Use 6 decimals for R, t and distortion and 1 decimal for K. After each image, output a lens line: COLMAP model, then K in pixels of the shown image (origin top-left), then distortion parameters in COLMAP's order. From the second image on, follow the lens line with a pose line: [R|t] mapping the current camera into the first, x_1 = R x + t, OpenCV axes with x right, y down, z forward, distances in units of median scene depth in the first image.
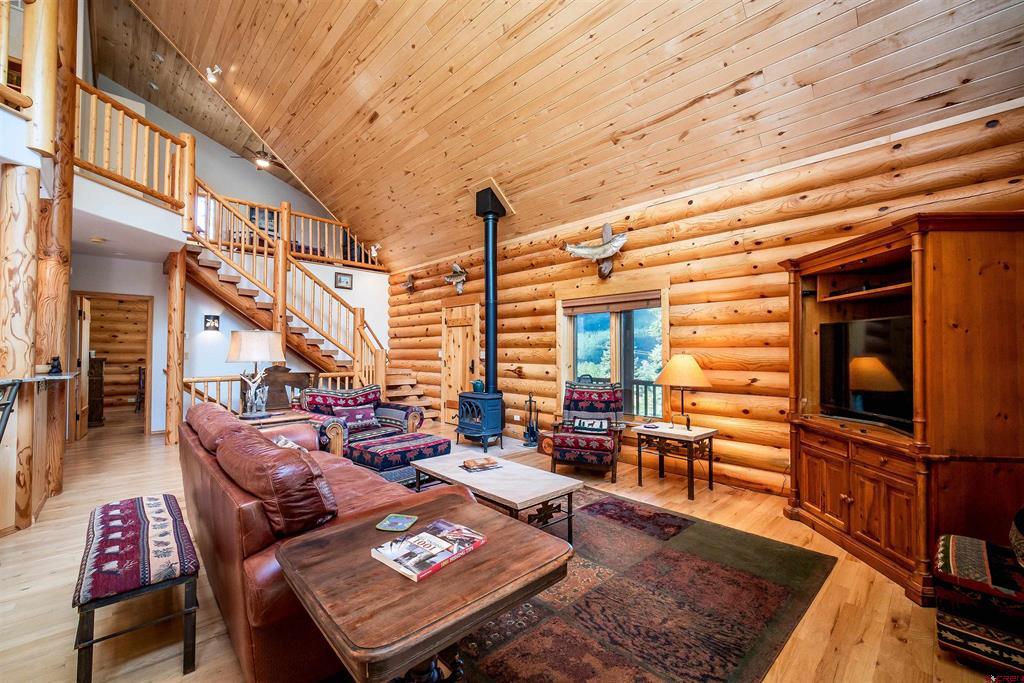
lens RADIAL K [[424.7, 0, 504.2], [0, 424.7, 343.2], [0, 0, 1]] dist [-0.002591, -0.000334]
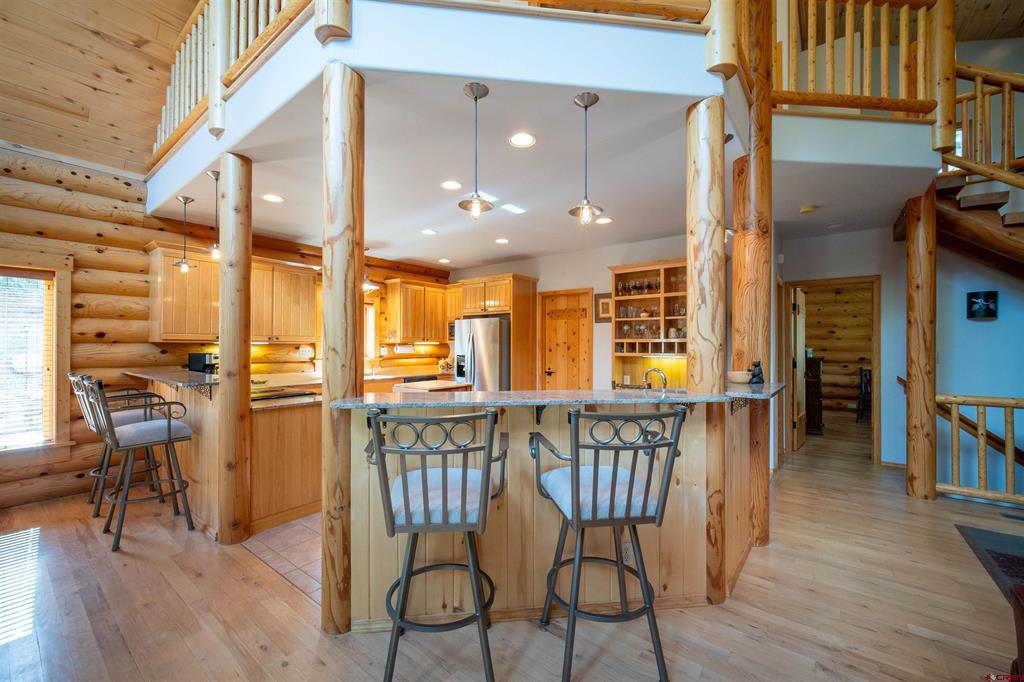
lens RADIAL K [[406.1, 0, 512.0], [0, 406.1, 341.0], [0, 0, 1]] dist [-0.004617, -0.000207]
pose [[0.155727, -0.010794, -0.987741, -0.272466], [0.018029, 0.999805, -0.008083, -0.003922], [0.987636, -0.016549, 0.155891, 0.299999]]
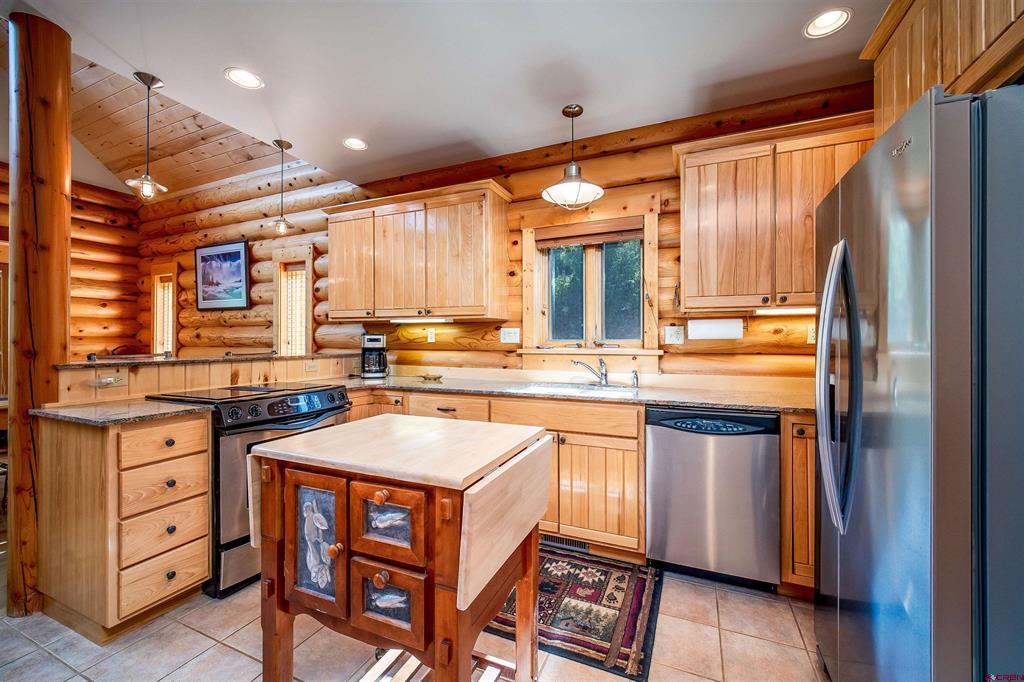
lens RADIAL K [[407.7, 0, 506.2], [0, 407.7, 336.5], [0, 0, 1]] dist [-0.001388, -0.000025]
pose [[-0.923803, -0.007939, -0.382786, -1.036938], [0.002676, 0.999627, -0.027190, 0.021971], [0.382859, -0.026143, -0.923437, 0.484375]]
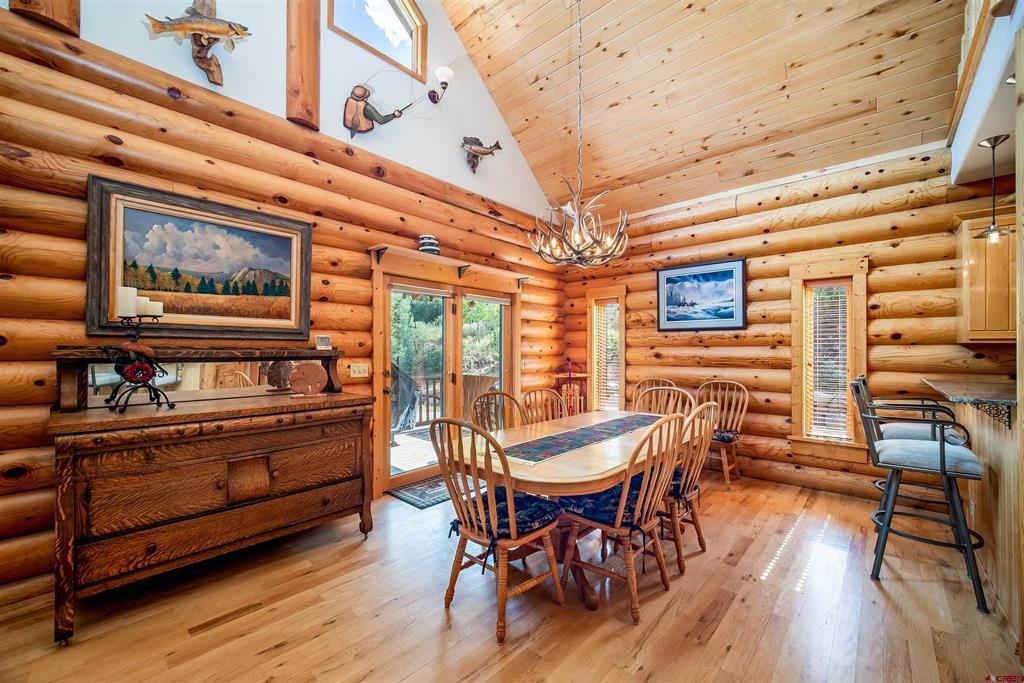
lens RADIAL K [[408.9, 0, 509.2], [0, 408.9, 348.4], [0, 0, 1]] dist [0.000341, 0.000073]
pose [[-0.997773, -0.004848, -0.066530, -0.408315], [-0.003217, 0.999692, -0.024593, 0.004036], [0.066629, -0.024324, -0.997481, 0.311517]]
